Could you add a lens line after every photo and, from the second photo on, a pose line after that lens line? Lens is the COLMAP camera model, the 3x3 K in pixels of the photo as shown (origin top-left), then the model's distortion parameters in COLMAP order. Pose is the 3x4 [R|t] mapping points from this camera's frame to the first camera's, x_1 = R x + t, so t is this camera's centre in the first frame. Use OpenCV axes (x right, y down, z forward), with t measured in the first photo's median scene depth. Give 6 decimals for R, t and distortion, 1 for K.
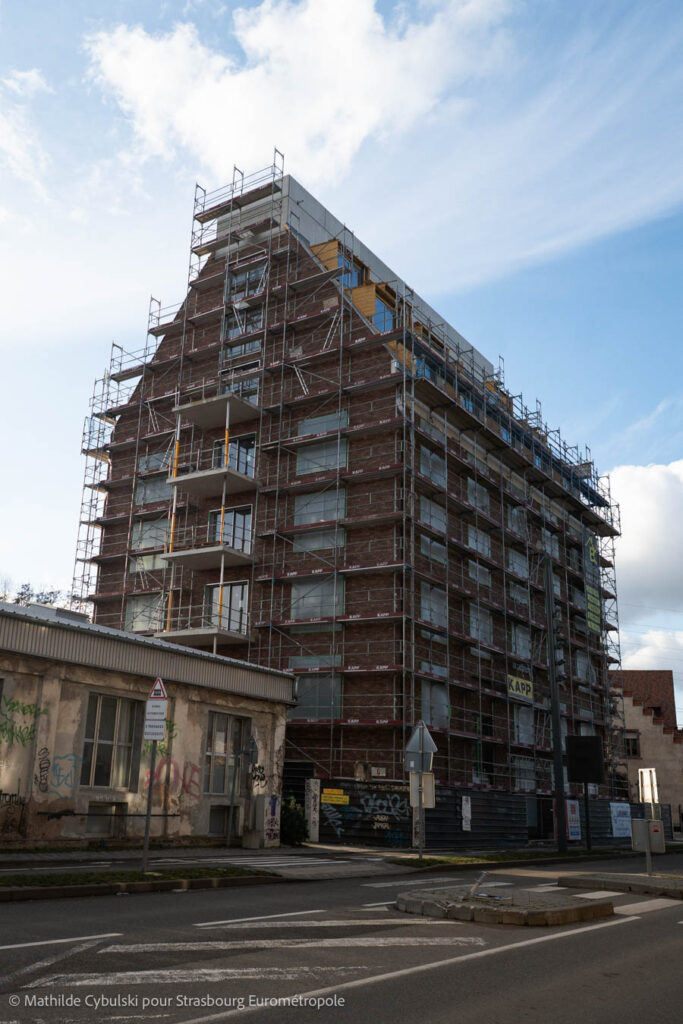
lens RADIAL K [[902.9, 0, 308.3], [0, 902.9, 509.6], [0, 0, 1]] dist [0.001692, -0.001338]
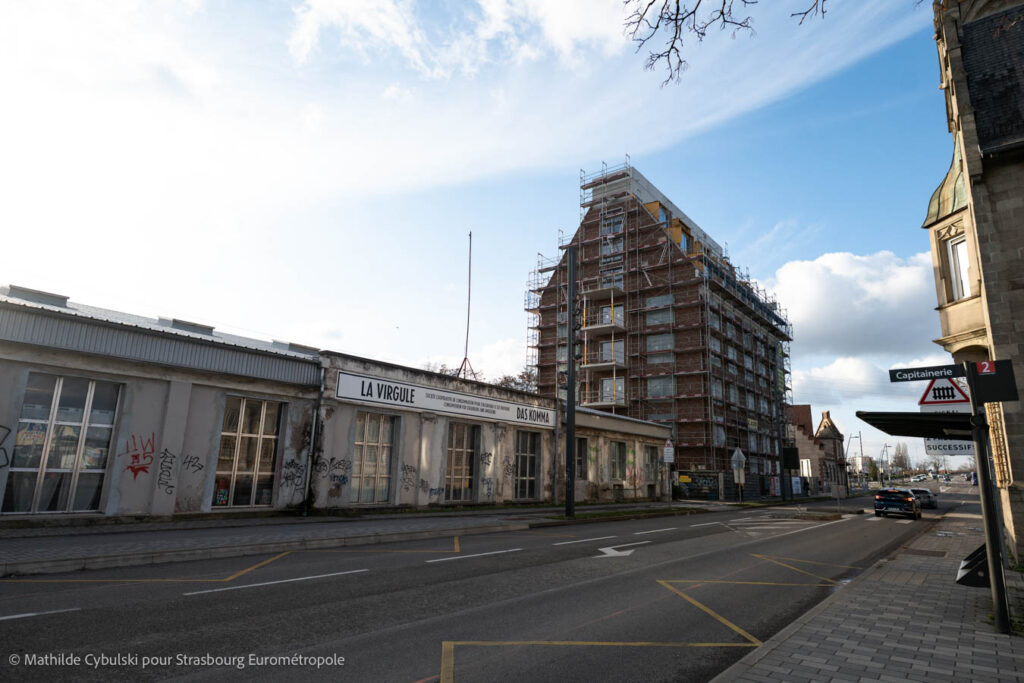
lens RADIAL K [[593.2, 0, 553.3], [0, 593.2, 345.4], [0, 0, 1]] dist [0.000826, 0.000257]
pose [[0.999605, -0.026057, 0.010529, -0.237261], [0.024995, 0.995552, 0.090834, -0.119372], [-0.012850, -0.090535, 0.995810, -0.334028]]
